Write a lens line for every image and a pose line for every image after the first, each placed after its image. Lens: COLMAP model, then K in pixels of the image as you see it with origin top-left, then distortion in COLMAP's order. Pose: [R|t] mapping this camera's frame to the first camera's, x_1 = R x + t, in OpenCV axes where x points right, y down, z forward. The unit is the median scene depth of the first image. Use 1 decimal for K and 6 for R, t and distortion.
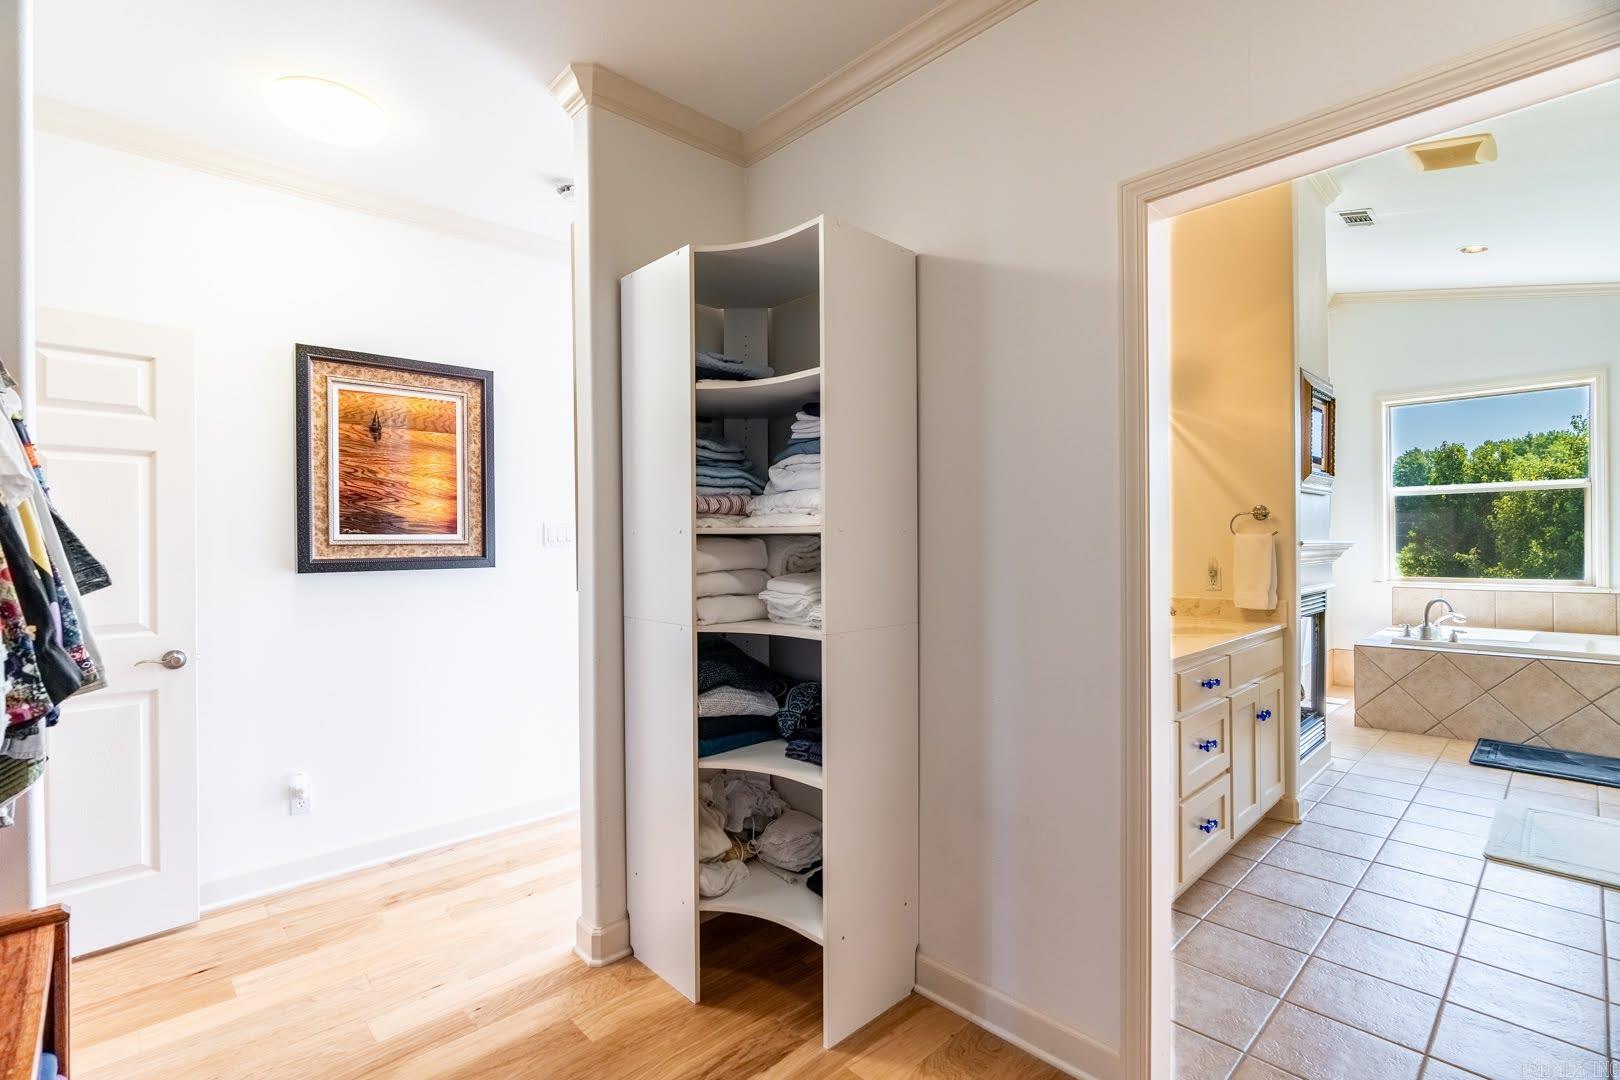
lens RADIAL K [[733.7, 0, 810.0], [0, 733.7, 540.0], [0, 0, 1]] dist [-0.007813, 0.000603]
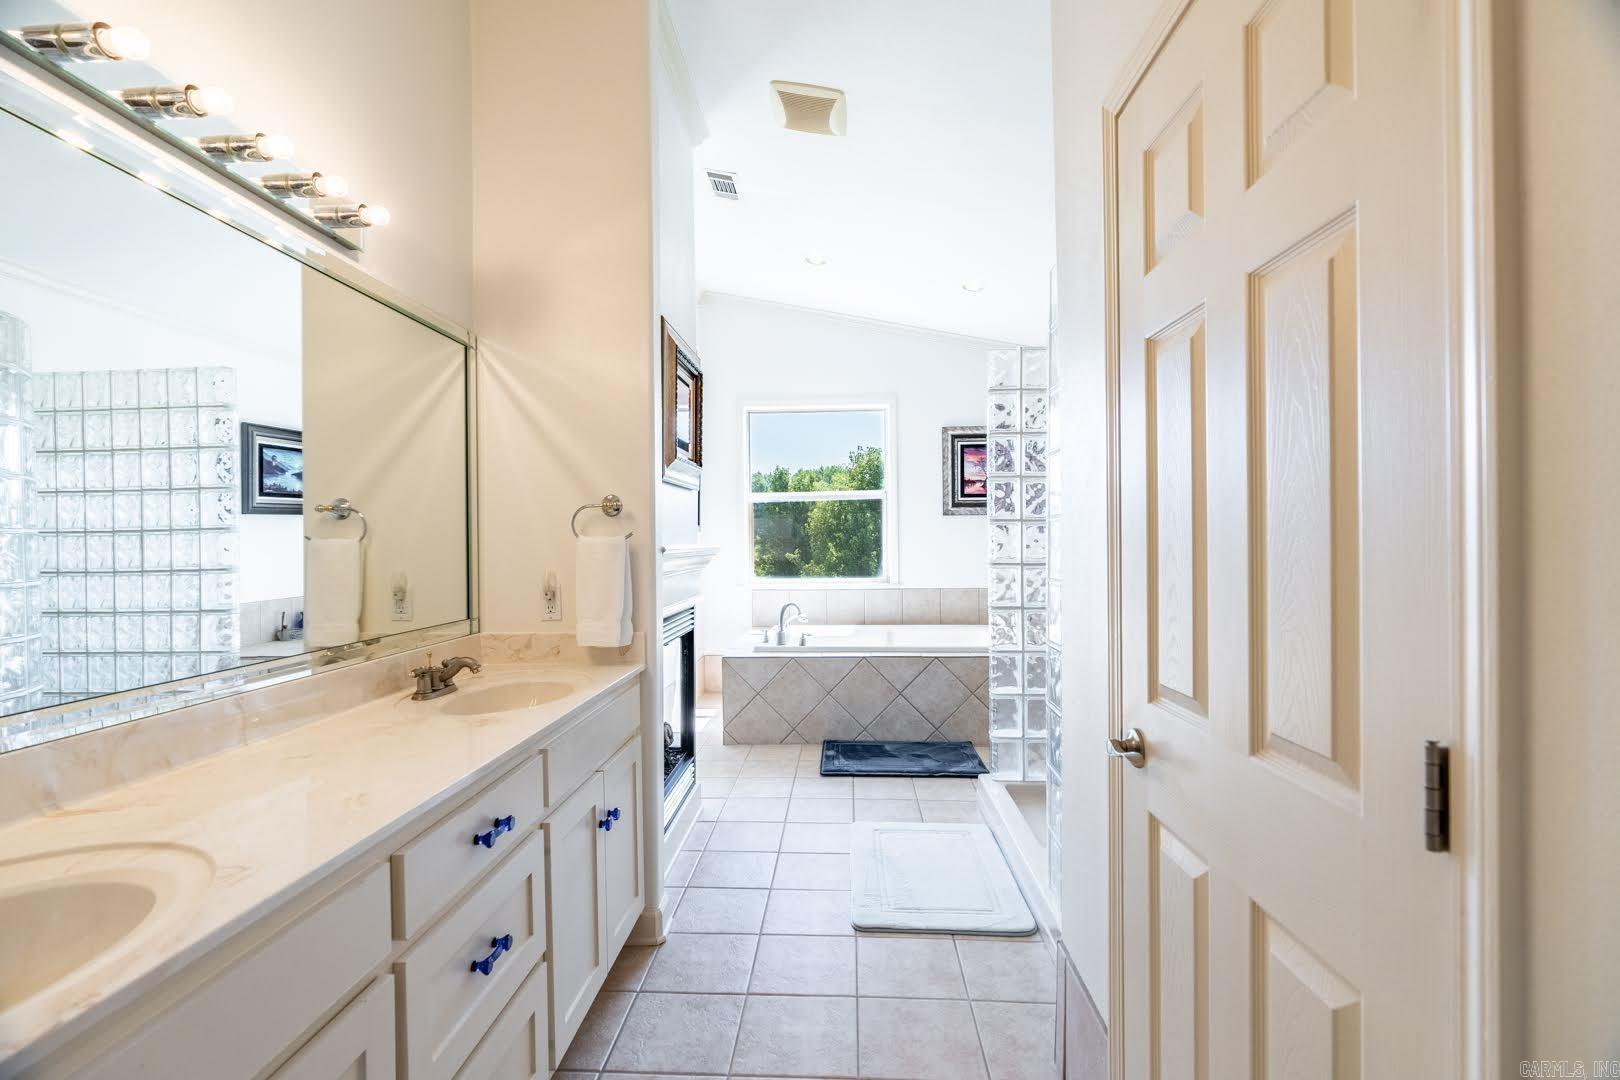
lens RADIAL K [[733.8, 0, 805.1], [0, 733.8, 544.9], [0, 0, 1]] dist [0.001667, -0.000124]
pose [[0.727857, -0.005996, 0.685702, 0.222273], [0.005378, 0.999981, 0.003035, -0.001223], [-0.685708, 0.001479, 0.727876, 0.301627]]
